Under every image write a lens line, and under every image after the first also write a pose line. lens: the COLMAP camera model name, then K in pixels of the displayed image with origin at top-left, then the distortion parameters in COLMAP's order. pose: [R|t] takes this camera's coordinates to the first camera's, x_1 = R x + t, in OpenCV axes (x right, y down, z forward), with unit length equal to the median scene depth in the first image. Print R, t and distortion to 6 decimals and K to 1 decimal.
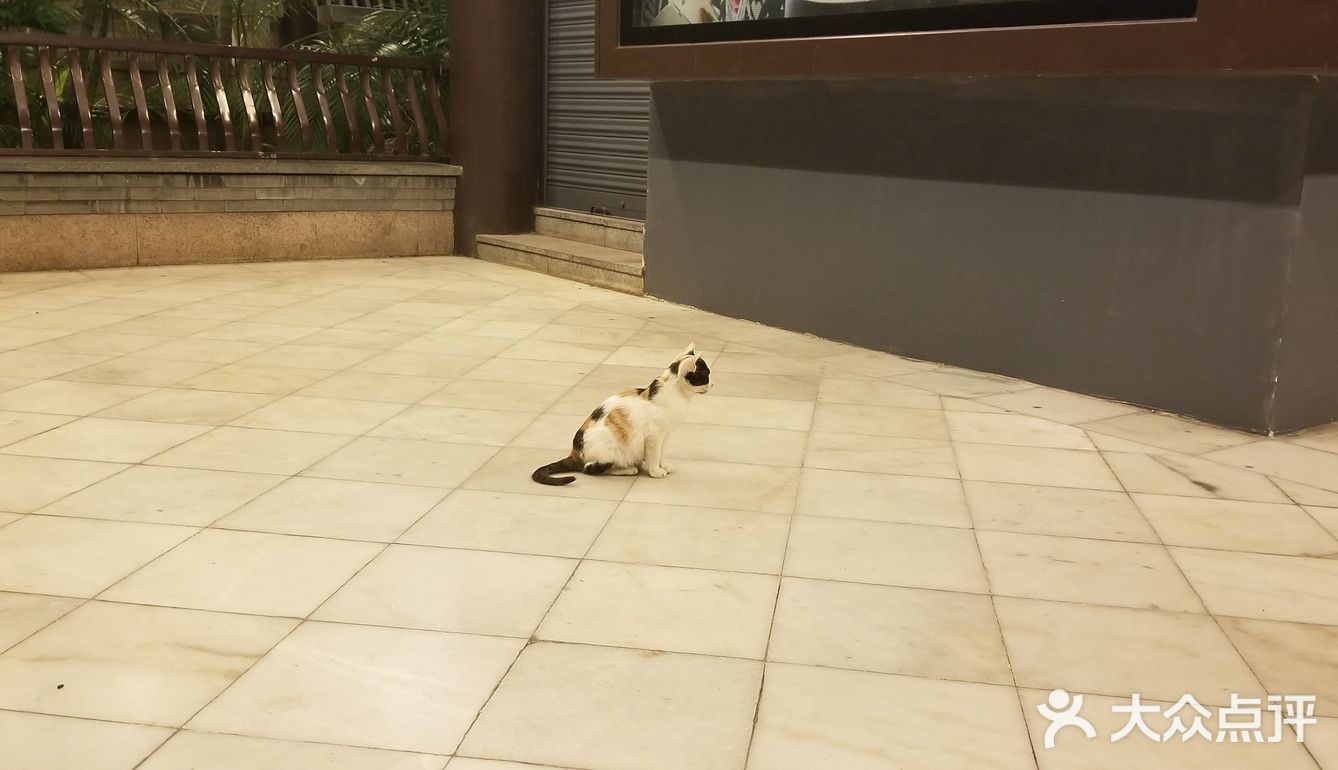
lens RADIAL K [[1246.4, 0, 669.0], [0, 1246.4, 385.0], [0, 0, 1]] dist [0.135796, -0.284366]
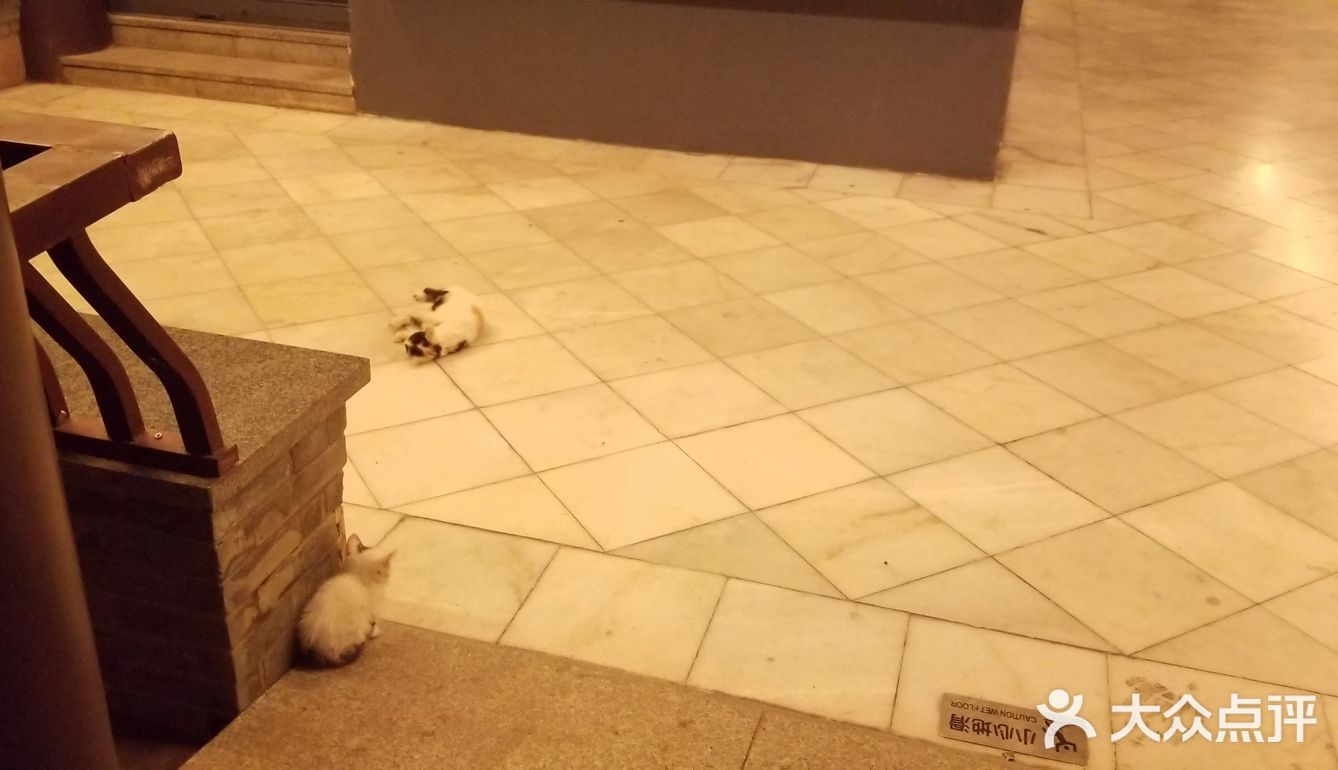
lens RADIAL K [[1244.8, 0, 664.9], [0, 1244.8, 355.8], [0, 0, 1]] dist [0.066018, -0.129240]
pose [[0.795415, -0.262412, 0.546310, -0.699394], [0.124829, 0.953012, 0.276016, -0.216655], [-0.593070, -0.151352, 0.790797, 0.002177]]
